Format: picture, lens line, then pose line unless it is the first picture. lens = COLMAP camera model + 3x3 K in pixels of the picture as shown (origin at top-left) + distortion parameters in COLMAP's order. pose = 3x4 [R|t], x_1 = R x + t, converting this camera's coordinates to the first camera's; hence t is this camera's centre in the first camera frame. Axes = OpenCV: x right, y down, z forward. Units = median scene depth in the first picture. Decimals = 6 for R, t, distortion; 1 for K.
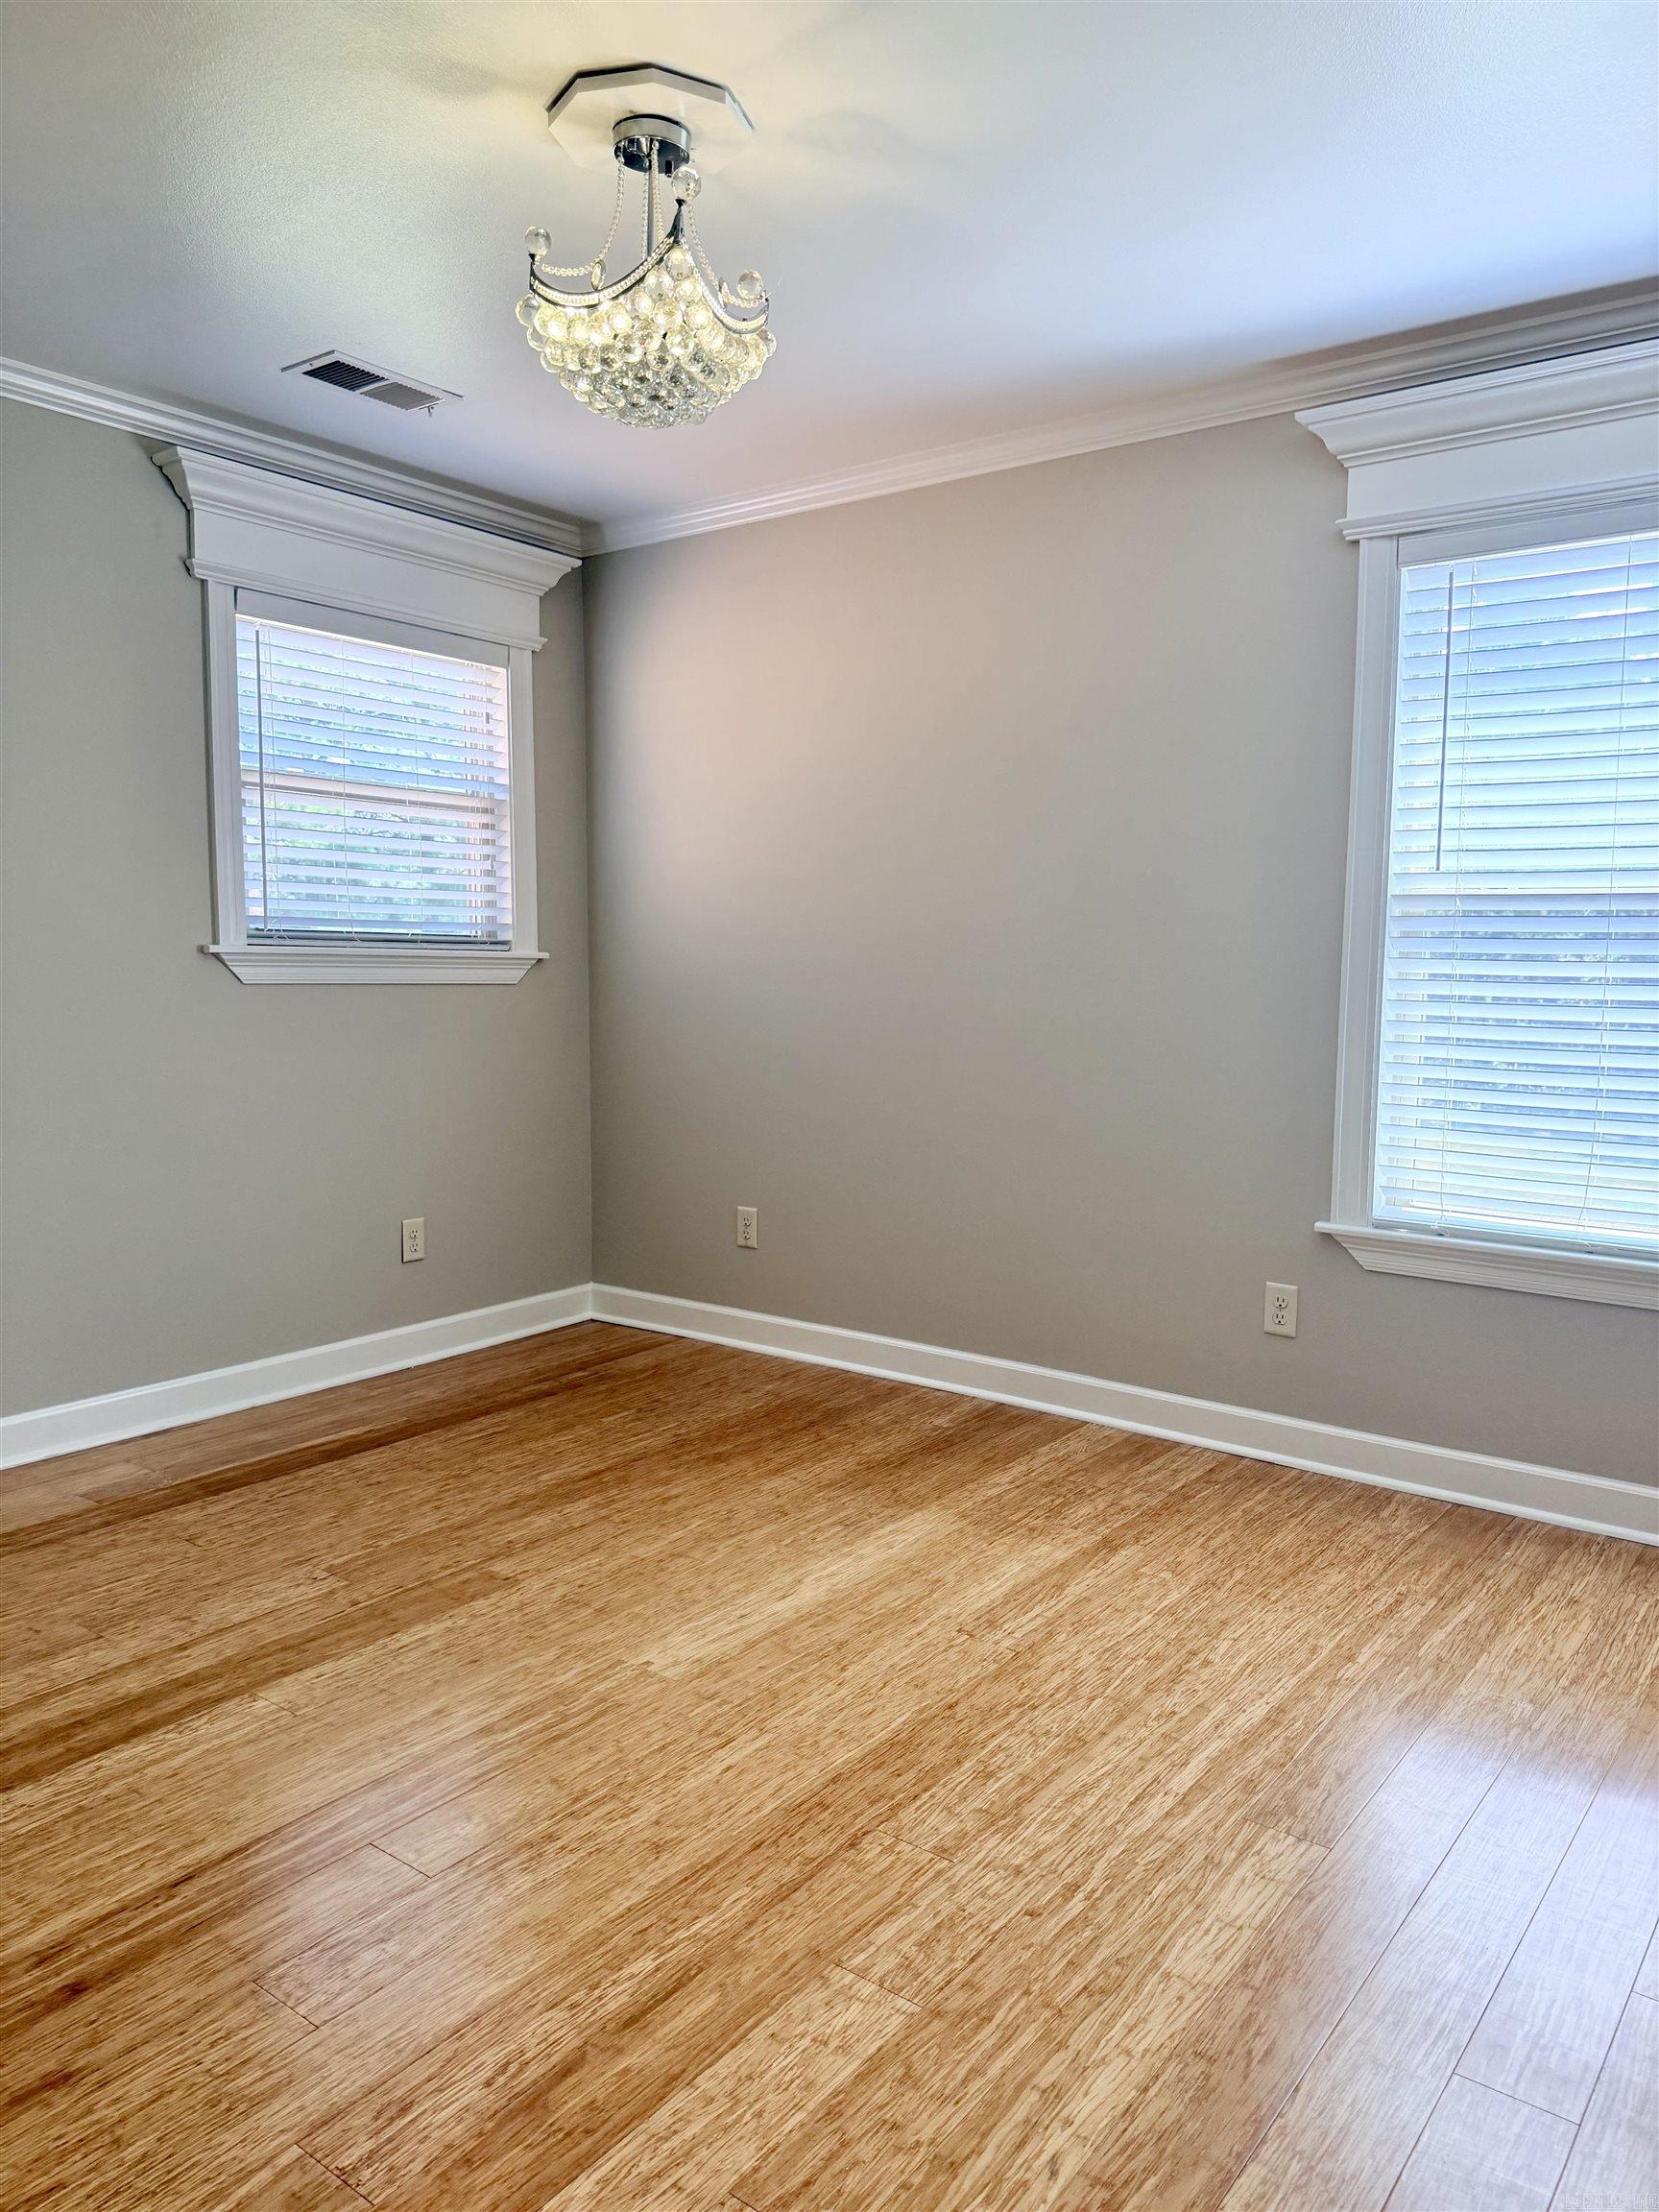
lens RADIAL K [[1550.5, 0, 853.3], [0, 1550.5, 1105.2], [0, 0, 1]] dist [0.076395, -0.102941]
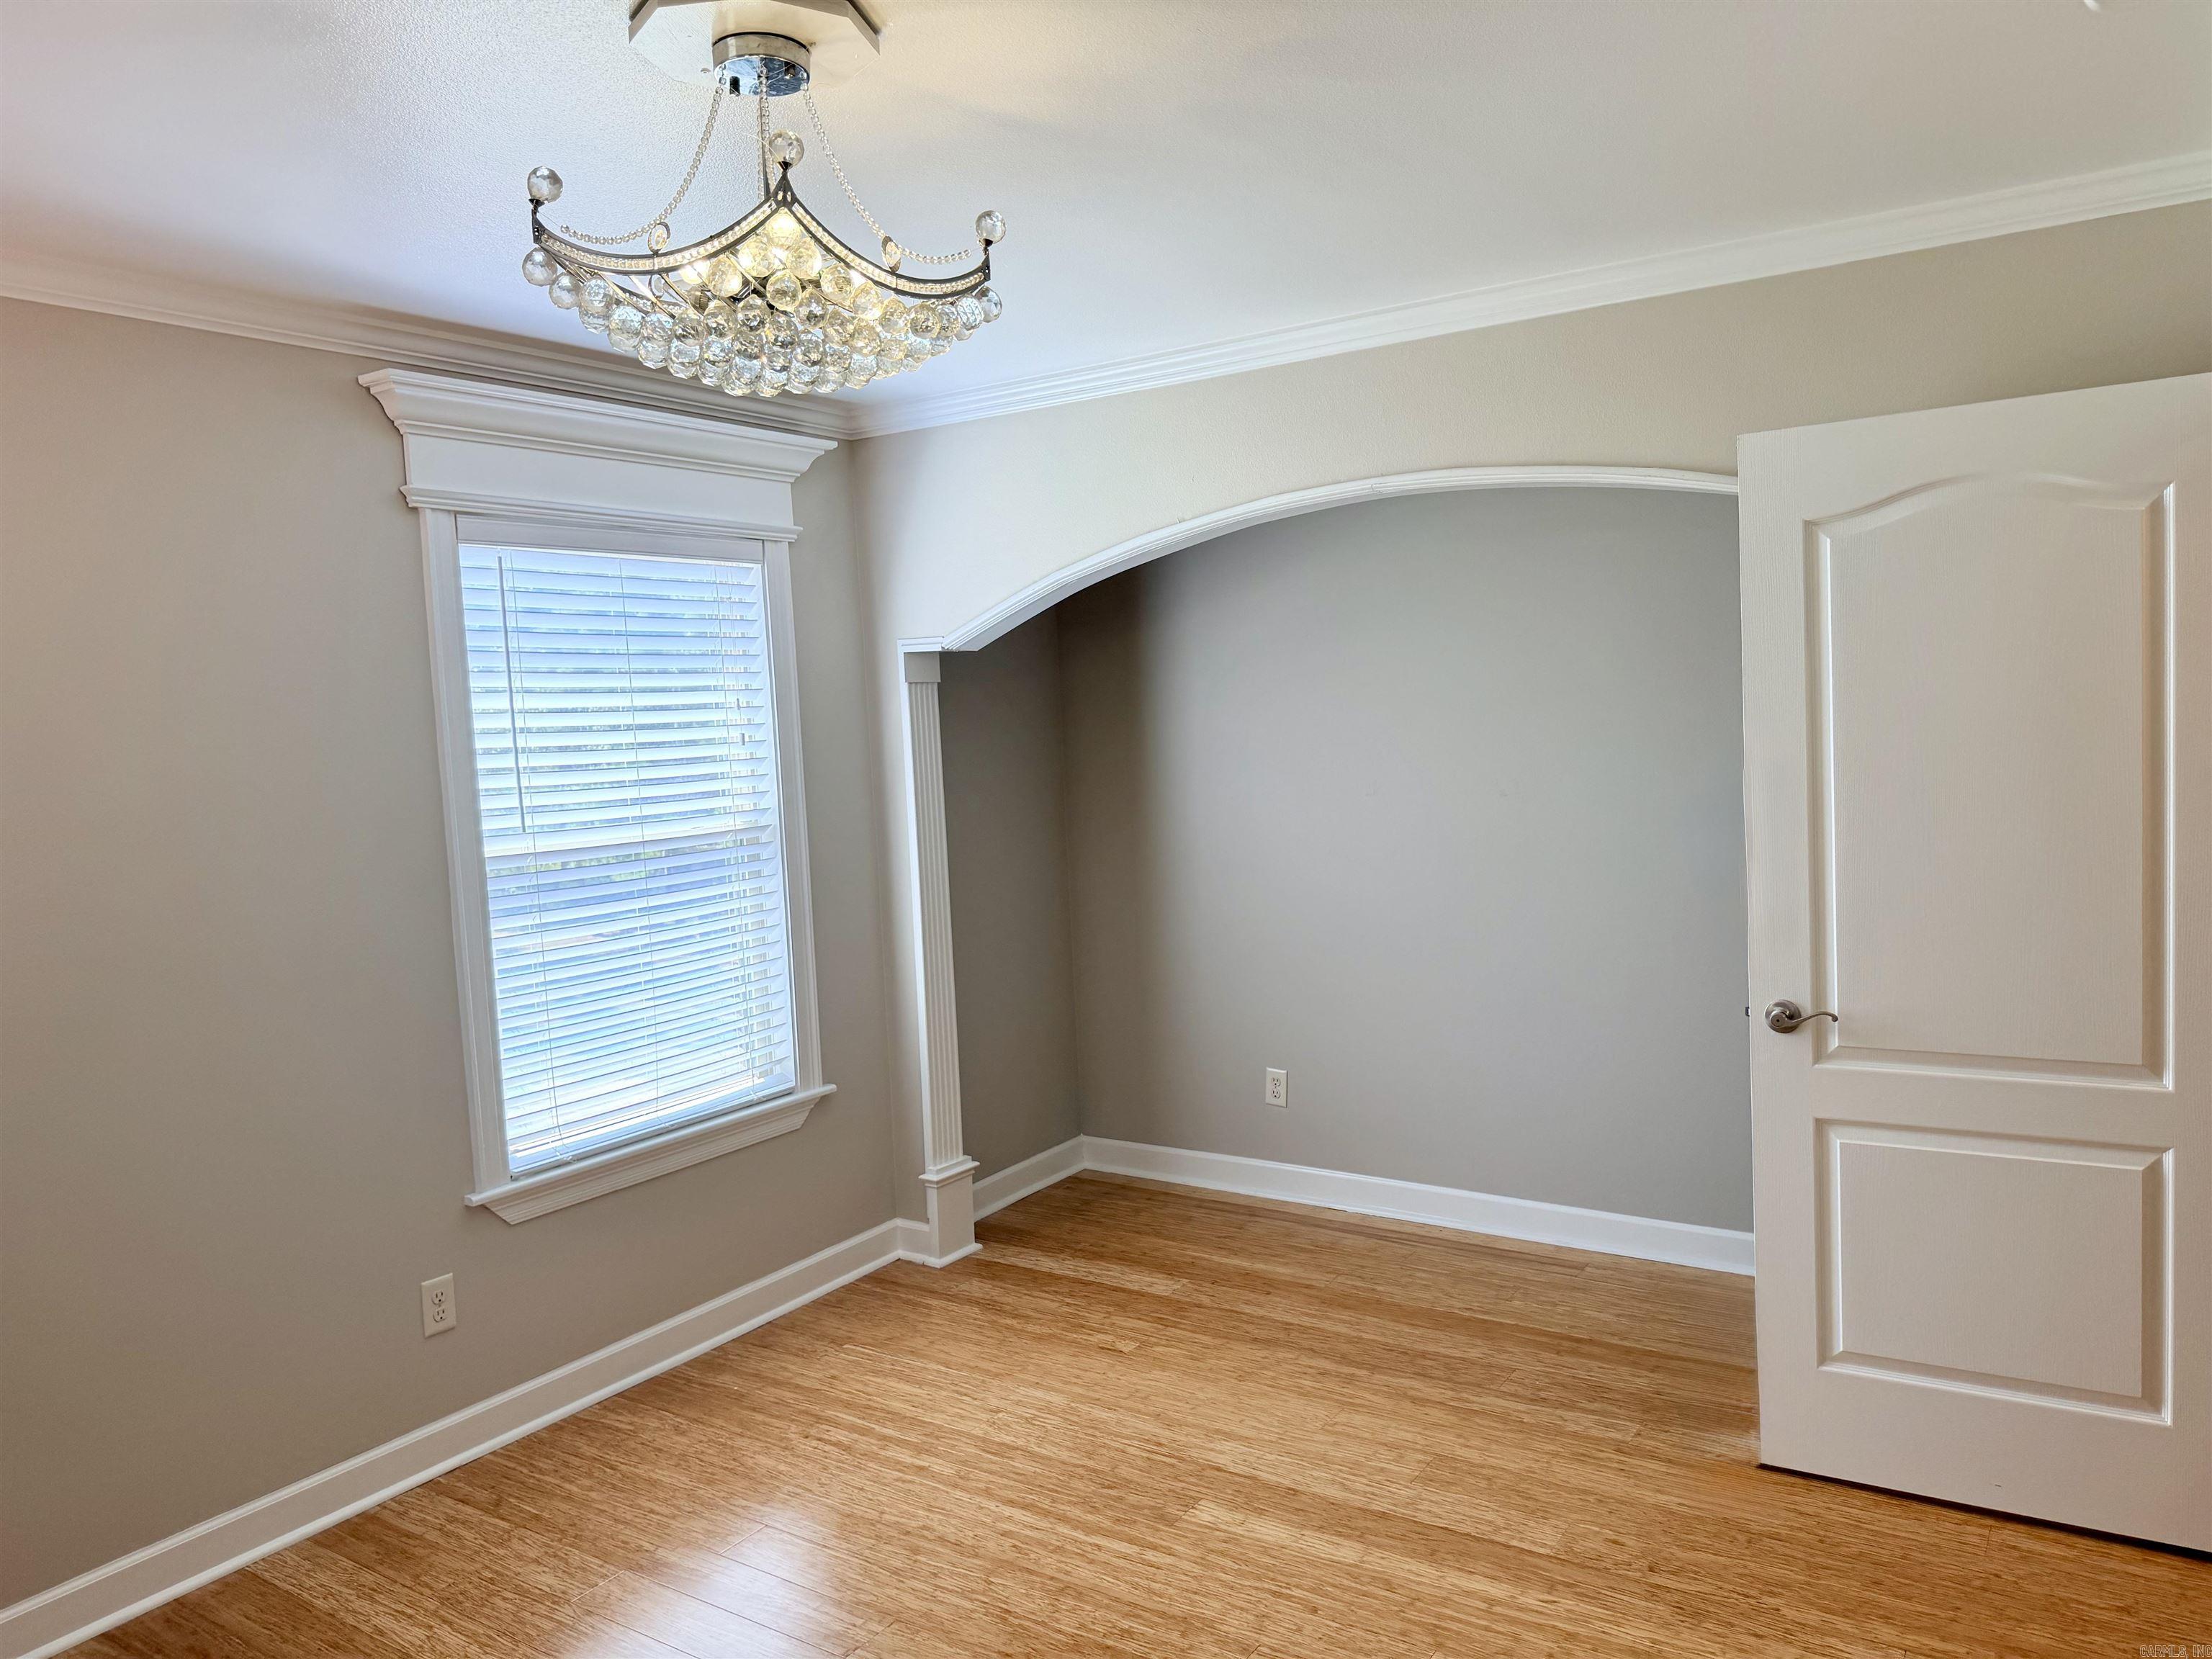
lens RADIAL K [[1550.5, 0, 1126.4], [0, 1550.5, 824.0], [0, 0, 1]] dist [0.076395, -0.102941]
pose [[-0.030084, -0.093104, 0.995202, -0.702608], [0.142094, 0.985142, 0.096459, -0.200647], [-0.989396, 0.144314, -0.016408, 0.617140]]
